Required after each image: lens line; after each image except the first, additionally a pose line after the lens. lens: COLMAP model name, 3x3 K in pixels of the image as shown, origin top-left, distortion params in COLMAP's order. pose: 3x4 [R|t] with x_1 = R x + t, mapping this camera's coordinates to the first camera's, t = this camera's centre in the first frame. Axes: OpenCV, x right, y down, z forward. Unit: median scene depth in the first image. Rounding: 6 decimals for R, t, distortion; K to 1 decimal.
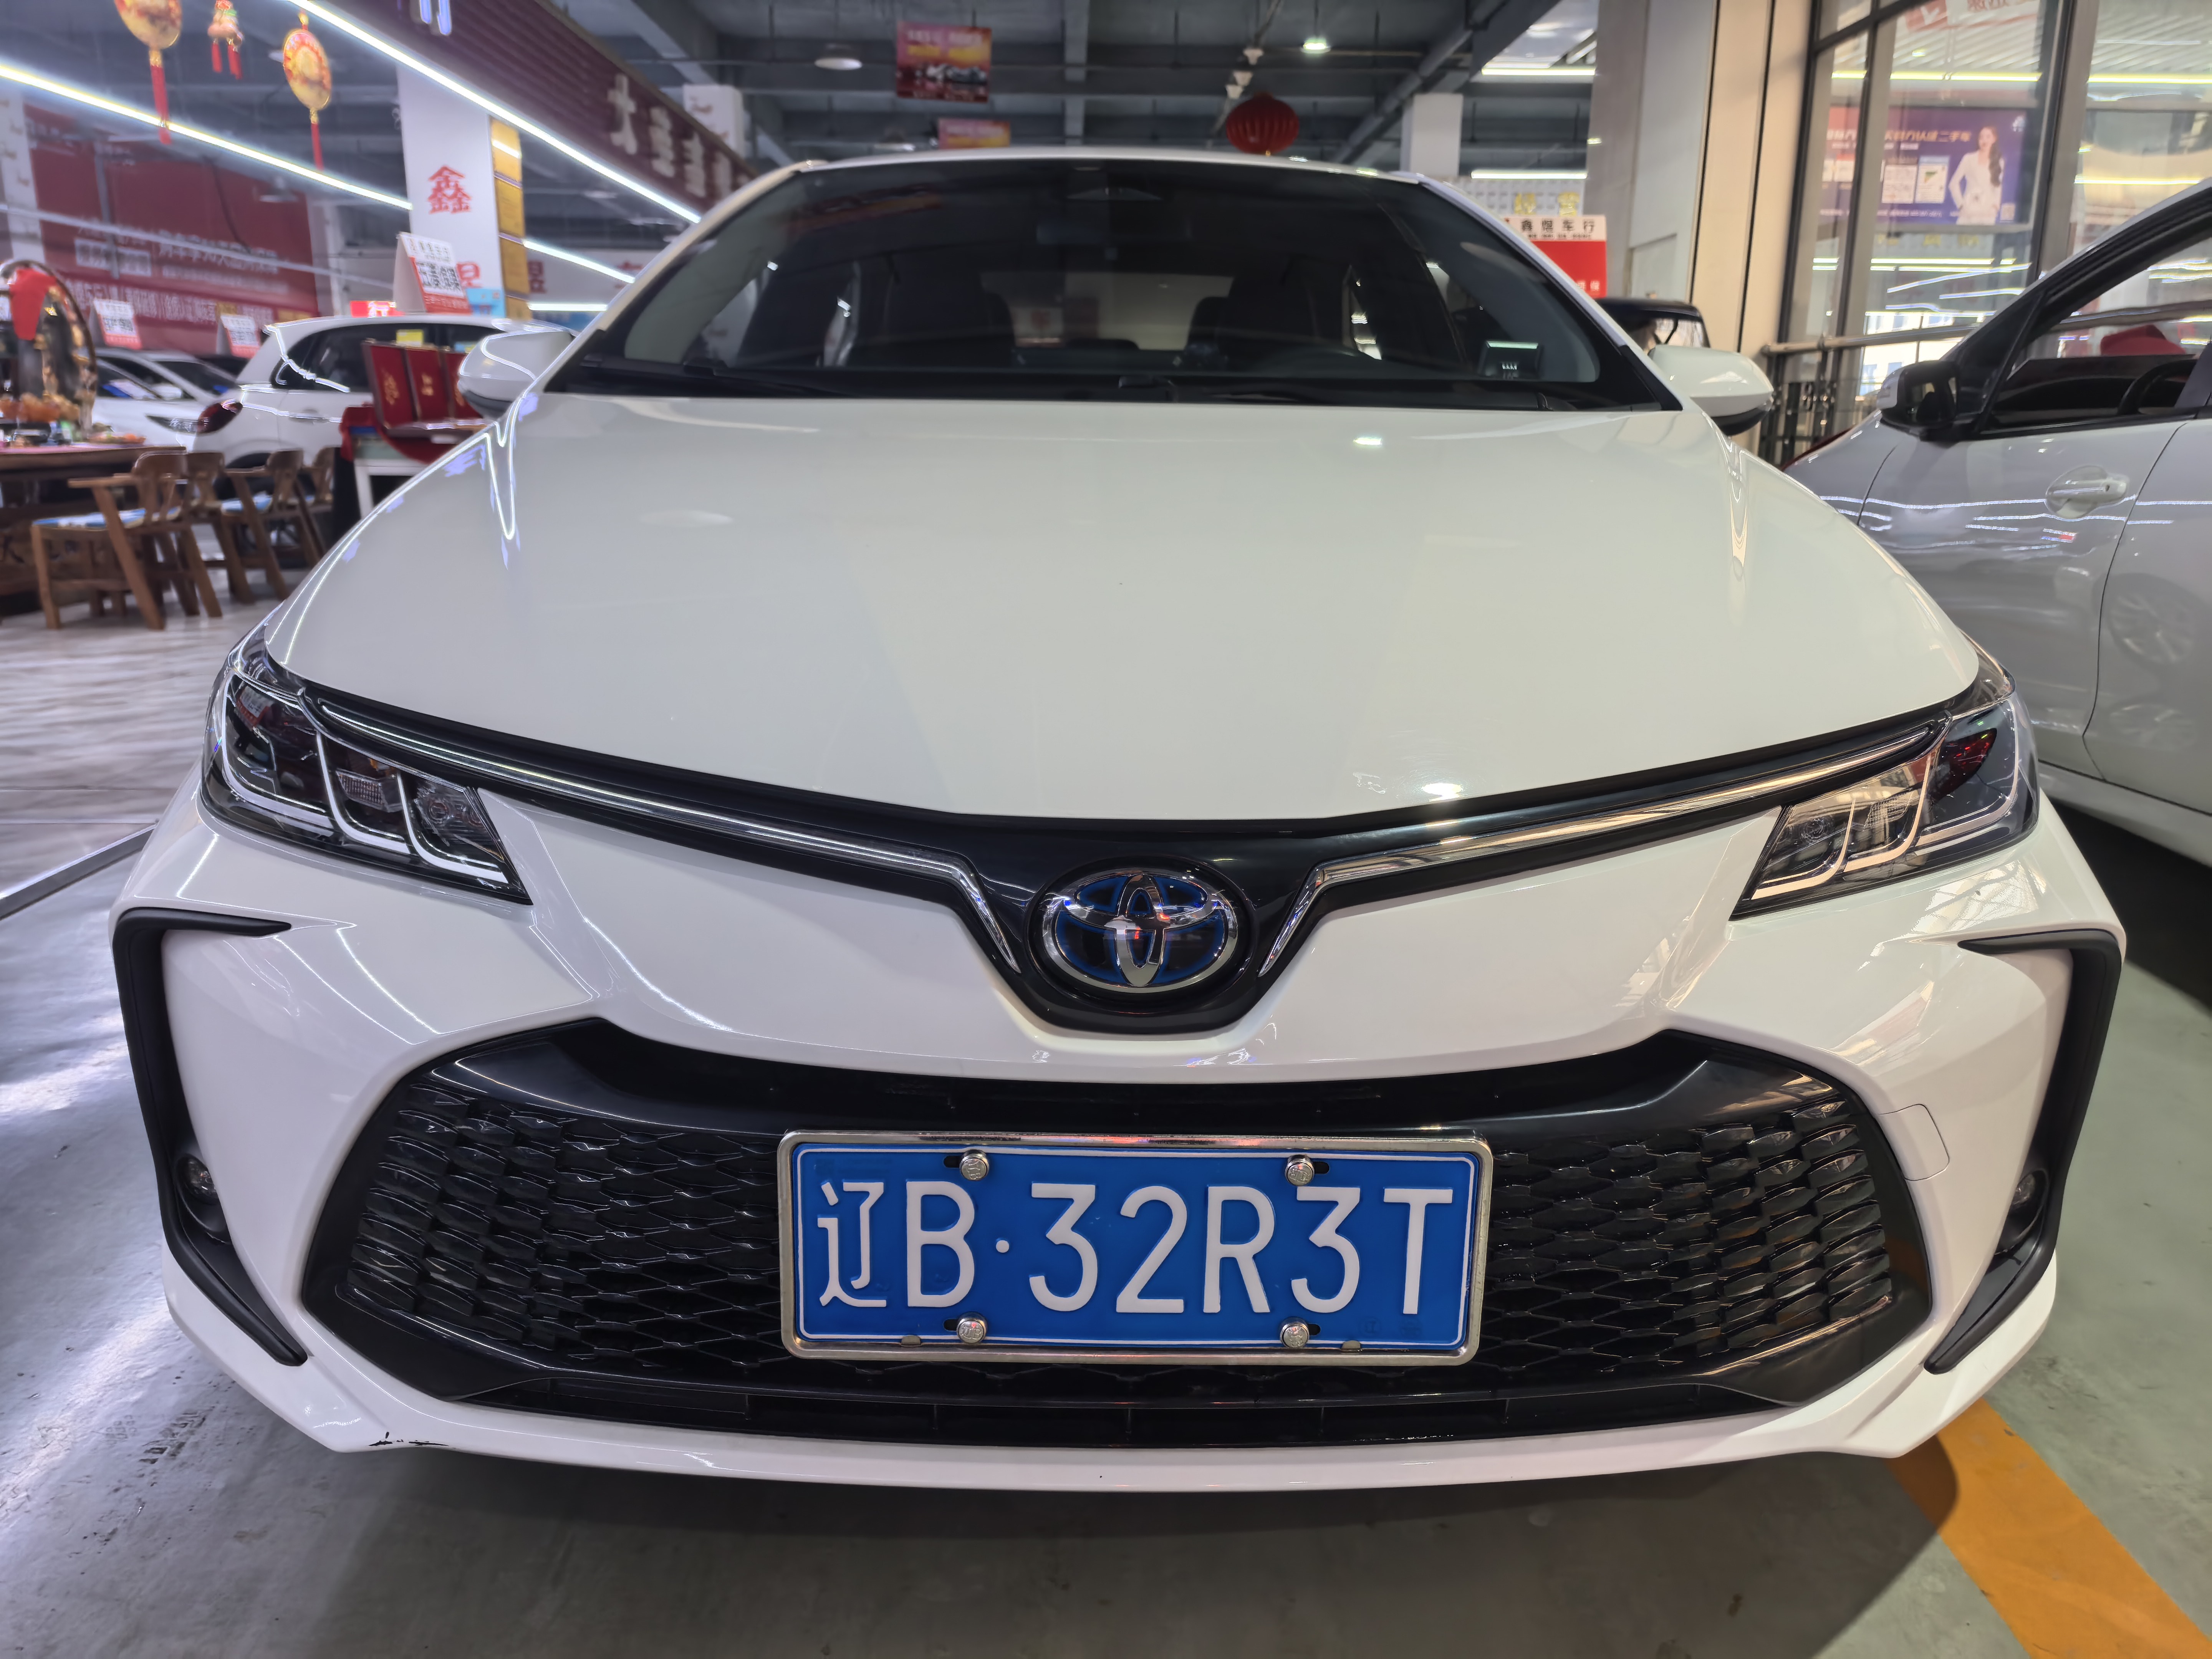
lens RADIAL K [[1610.9, 0, 1069.7], [0, 1610.9, 828.5], [0, 0, 1]] dist [0.045022, -0.047190]
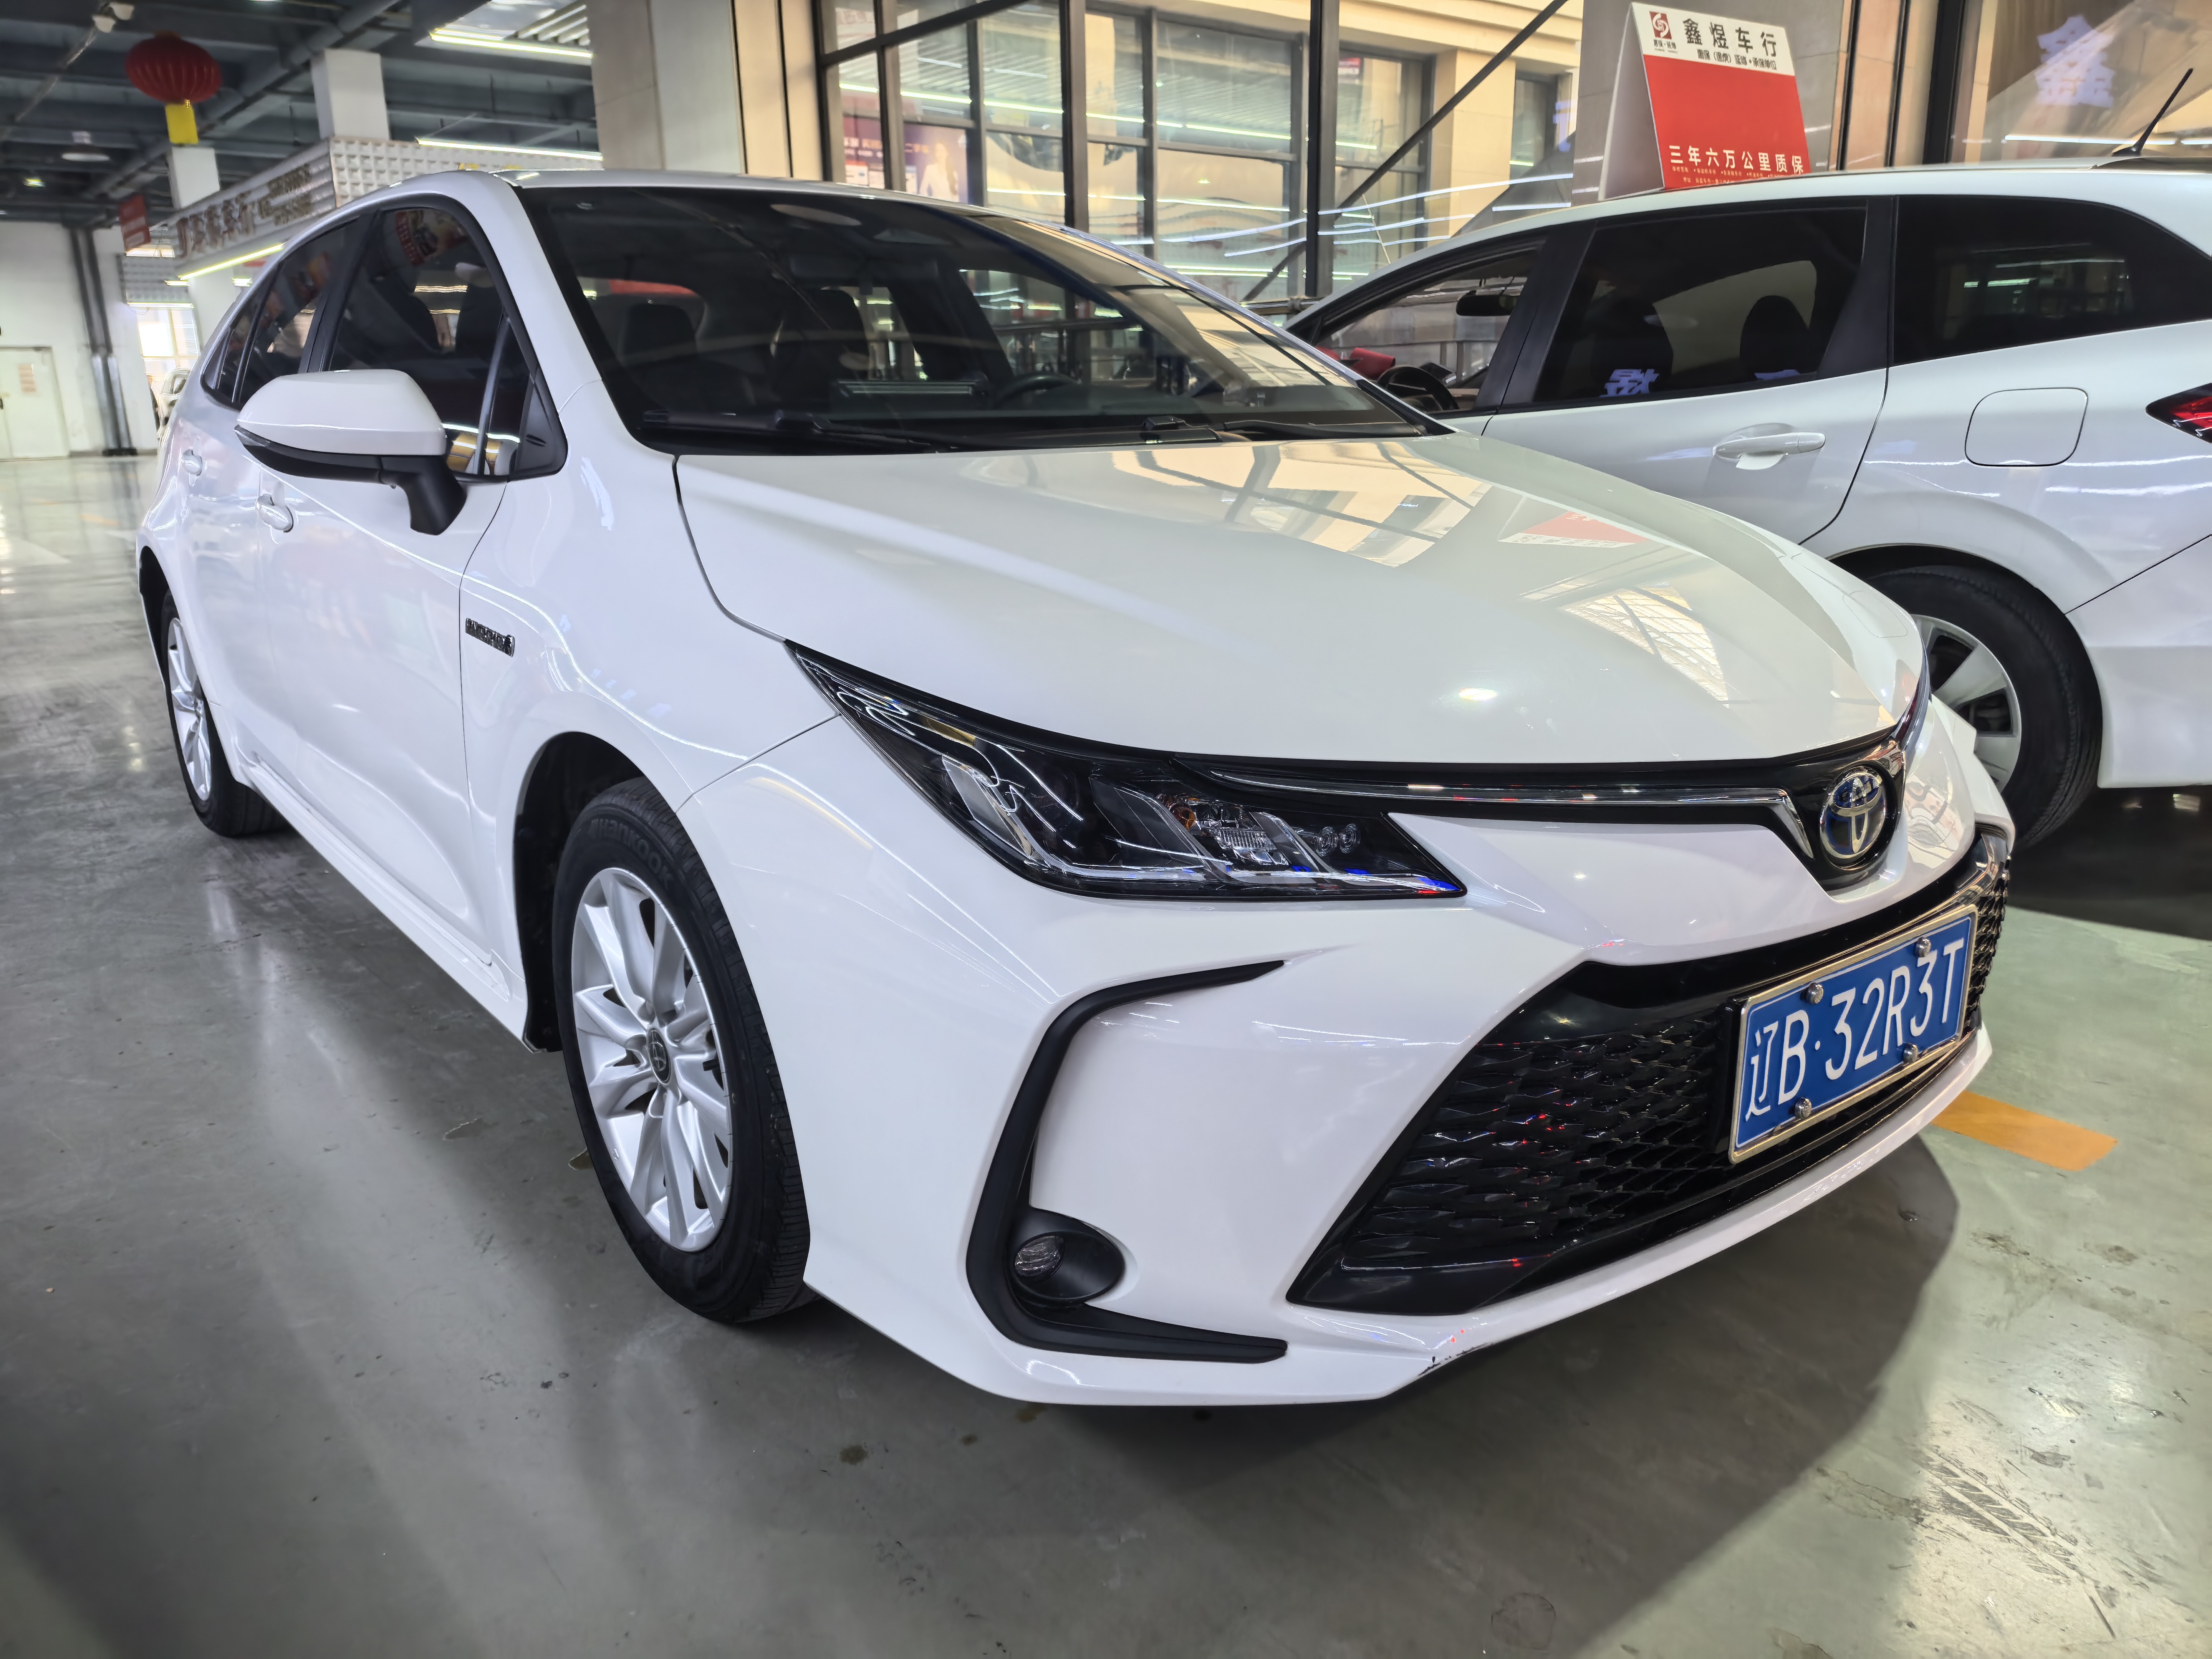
lens RADIAL K [[1617.2, 0, 1108.3], [0, 1617.2, 859.2], [0, 0, 1]] dist [-0.008490, -0.009082]
pose [[0.780402, -0.188047, 0.596332, -0.187804], [0.166016, 0.981790, 0.092336, -0.020135], [-0.602837, 0.026941, 0.797410, 0.029733]]
